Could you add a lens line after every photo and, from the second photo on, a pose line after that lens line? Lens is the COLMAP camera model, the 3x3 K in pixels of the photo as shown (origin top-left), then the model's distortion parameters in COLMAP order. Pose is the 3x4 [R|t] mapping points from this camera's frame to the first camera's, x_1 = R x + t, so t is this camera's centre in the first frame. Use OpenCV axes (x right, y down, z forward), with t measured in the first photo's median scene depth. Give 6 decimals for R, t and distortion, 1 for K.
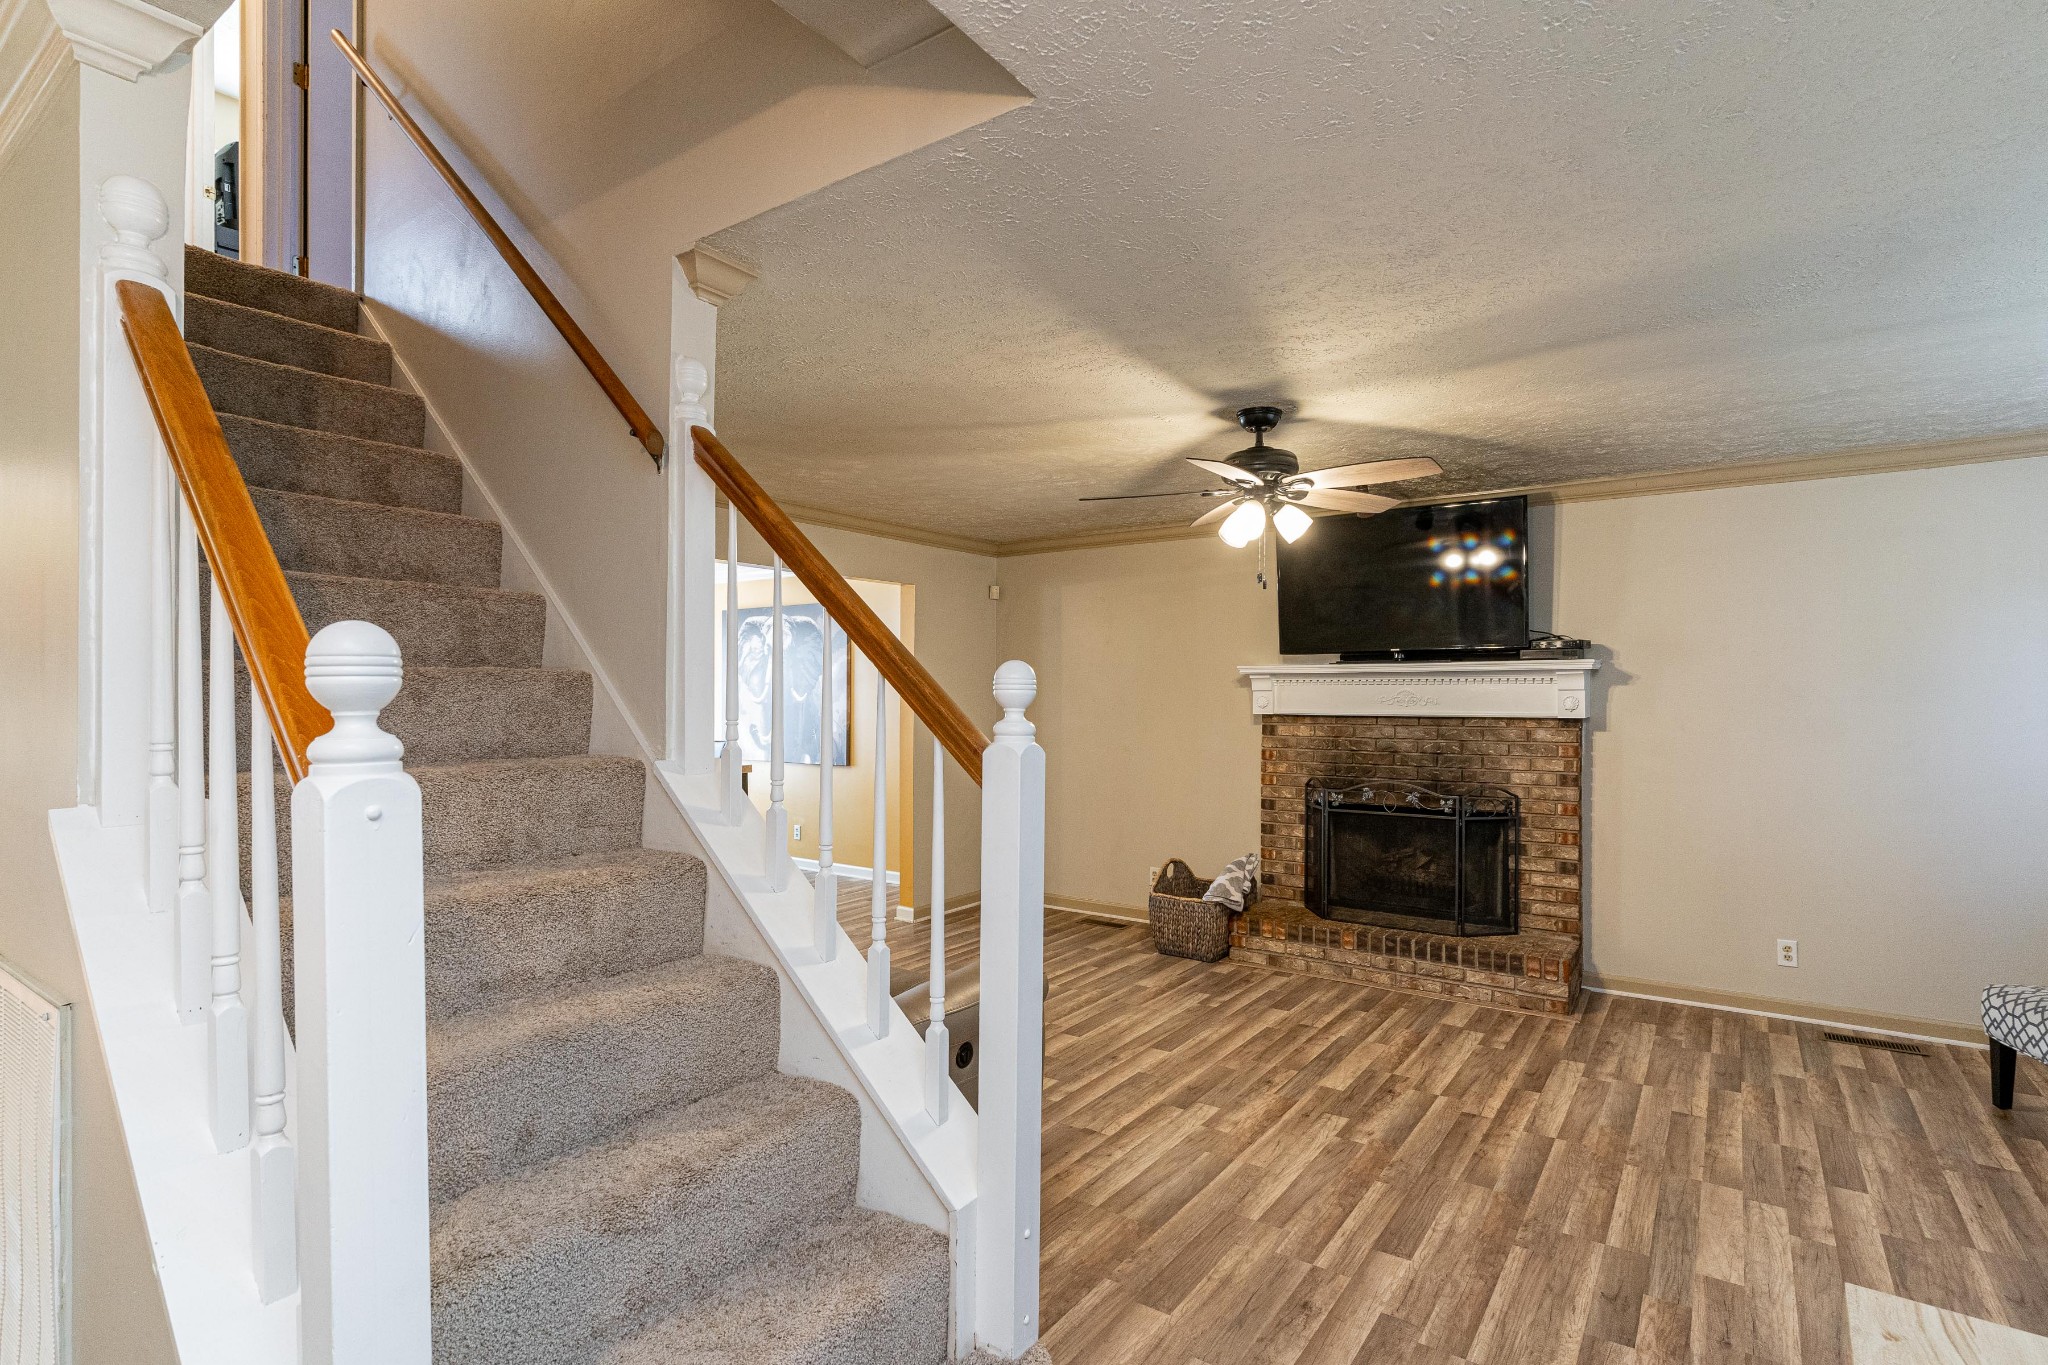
lens RADIAL K [[984.3, 0, 1036.7], [0, 984.3, 687.1], [0, 0, 1]] dist [-0.001810, -0.000517]
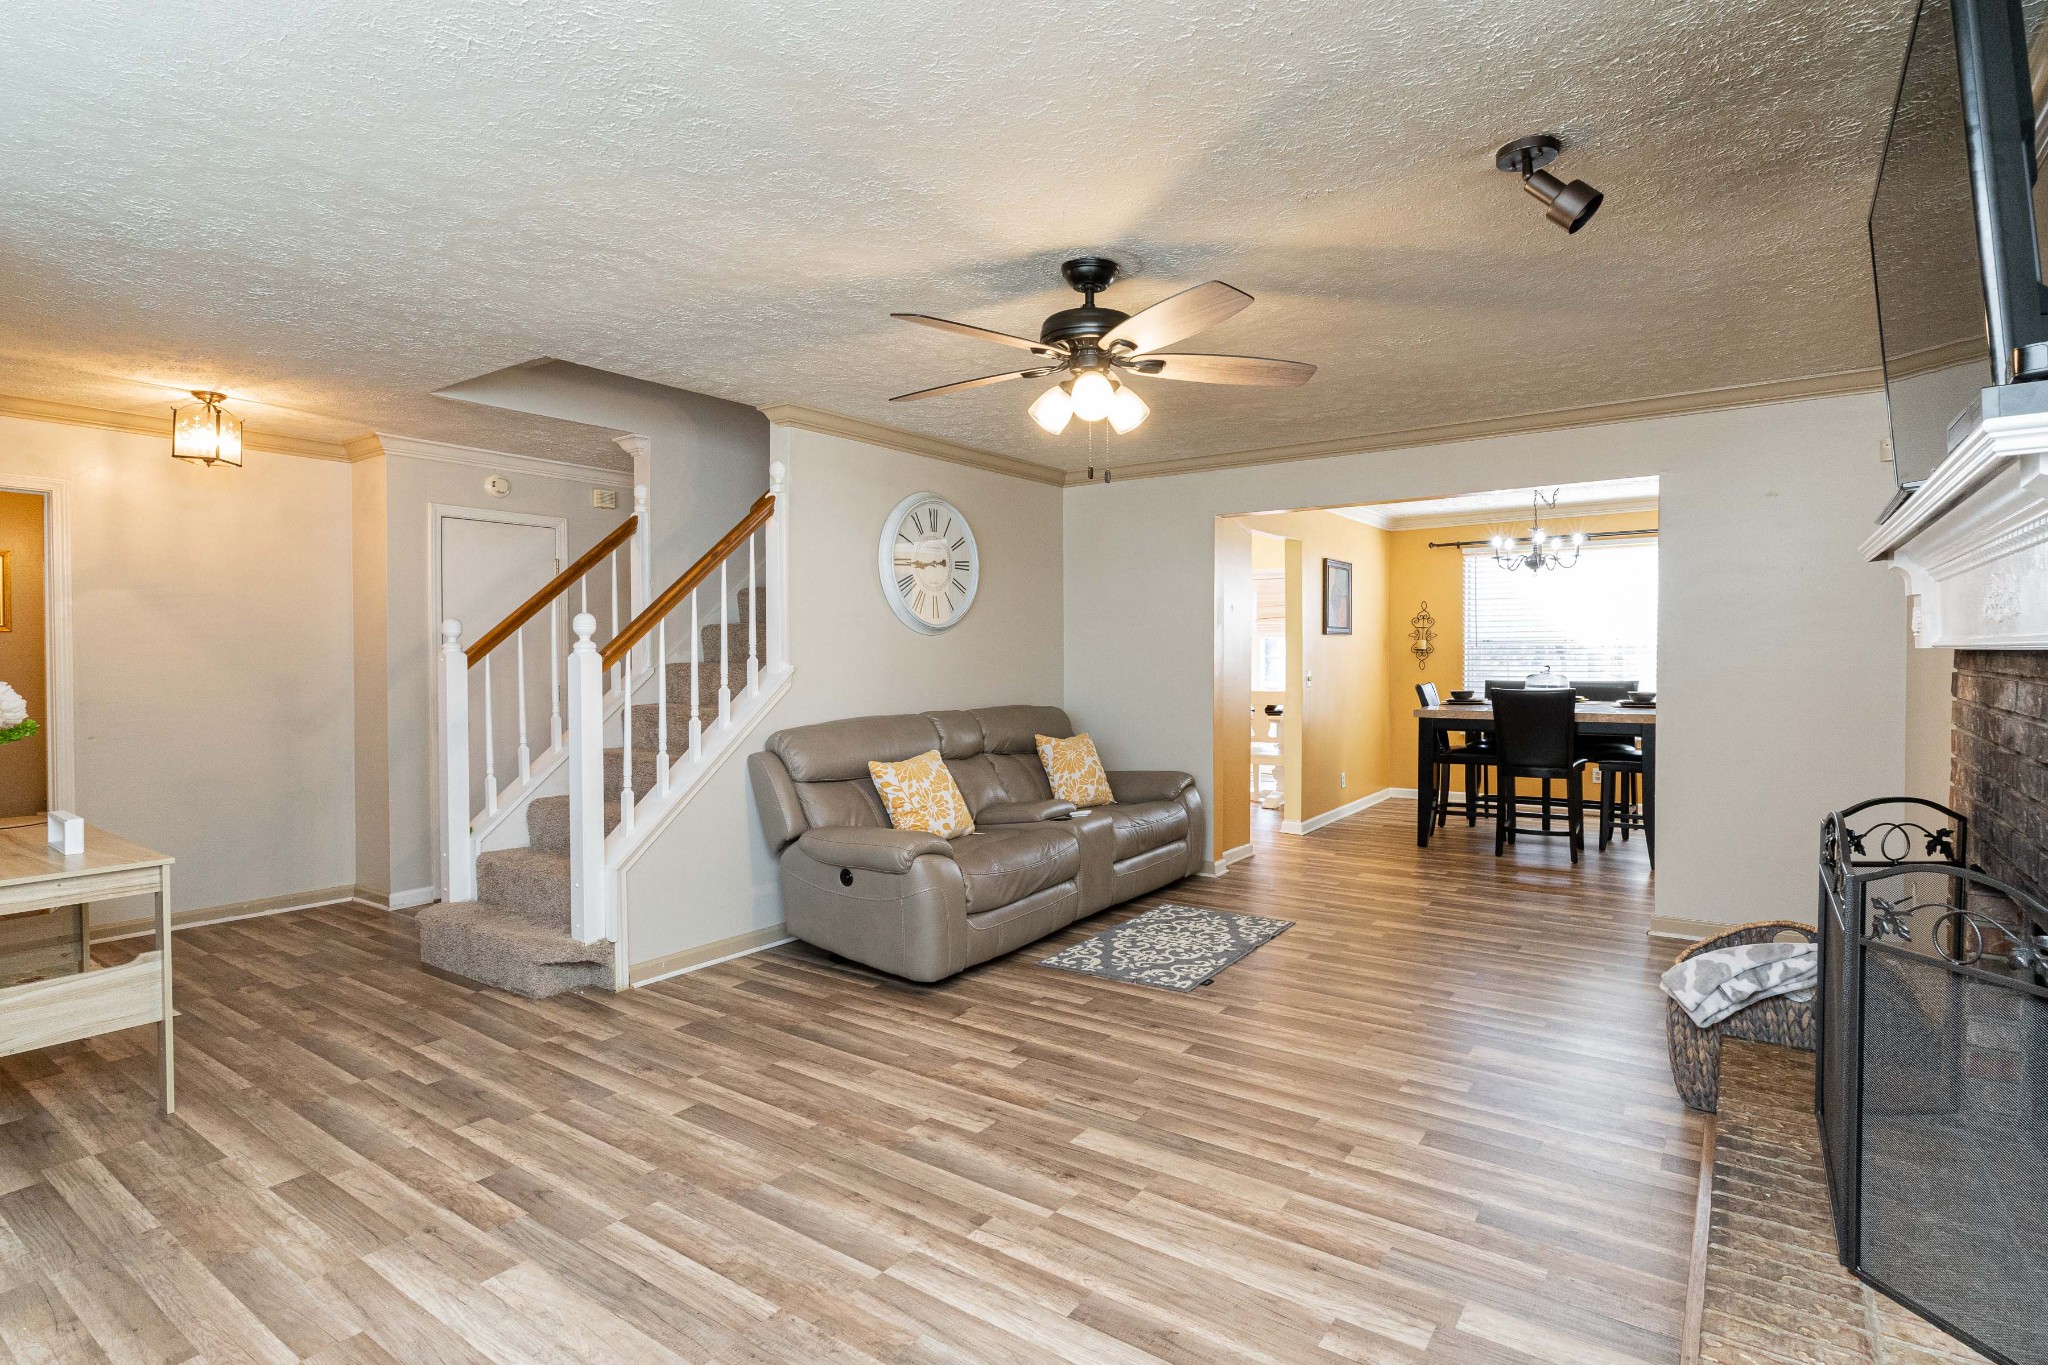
lens RADIAL K [[1021.5, 0, 1138.3], [0, 1021.5, 655.8], [0, 0, 1]] dist [-0.000309, 0.000336]
pose [[0.057712, 0.002122, -0.998331, 0.814749], [0.016714, 0.999856, 0.003092, 0.028170], [0.998193, -0.016865, 0.057669, 0.756604]]
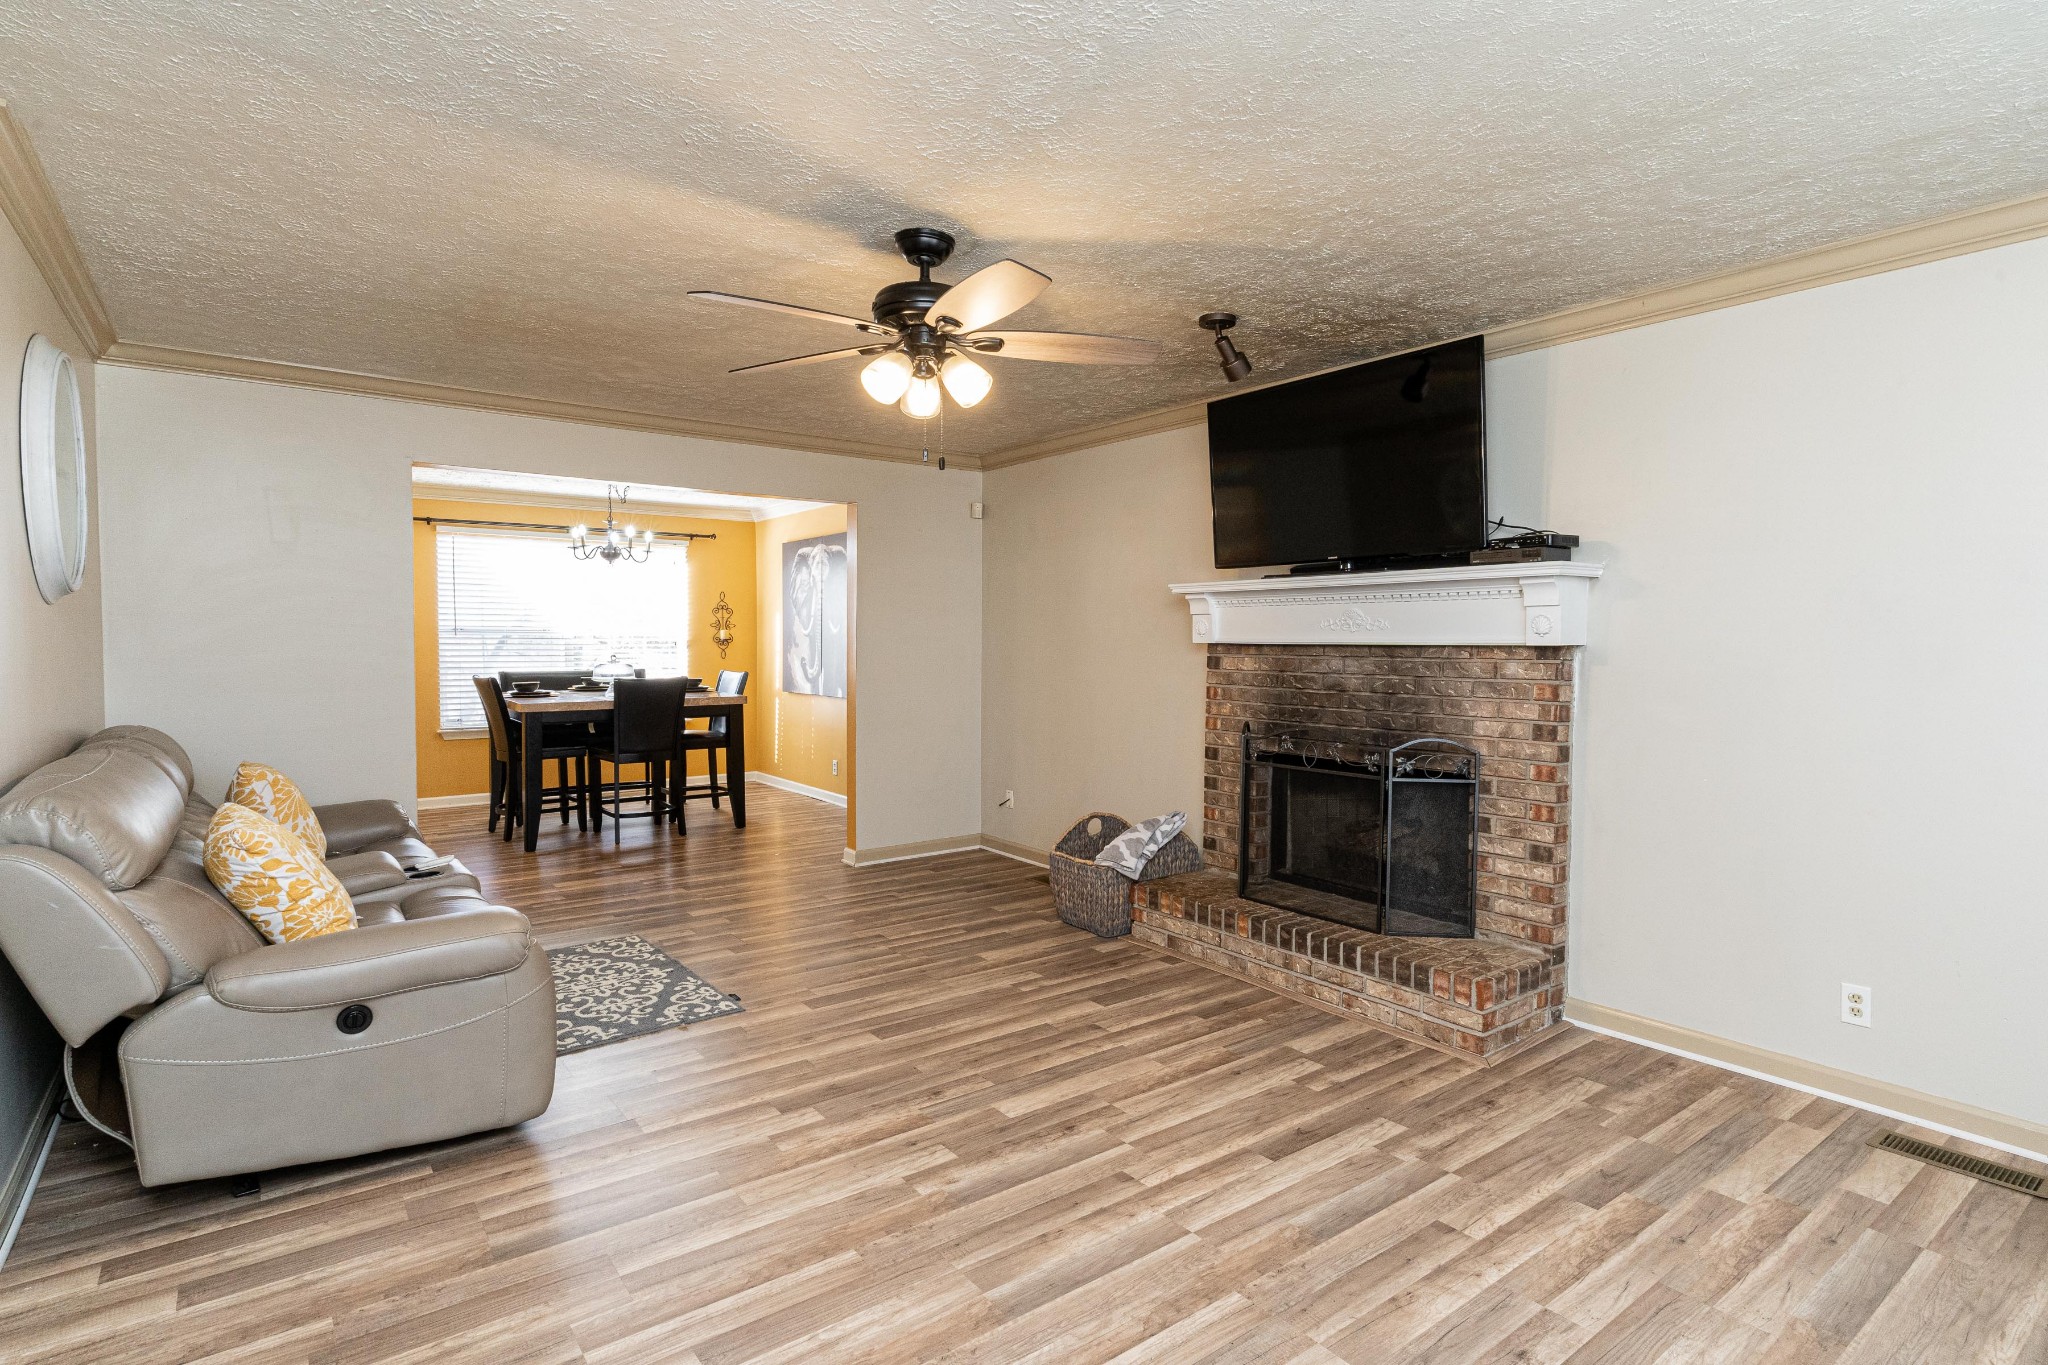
lens RADIAL K [[995.5, 0, 1033.9], [0, 995.5, 668.2], [0, 0, 1]] dist [-0.000580, -0.000002]
pose [[0.954569, 0.010863, -0.297793, 0.415943], [0.000052, 0.999329, 0.036619, 0.022031], [0.297991, -0.034971, 0.953928, 0.204026]]
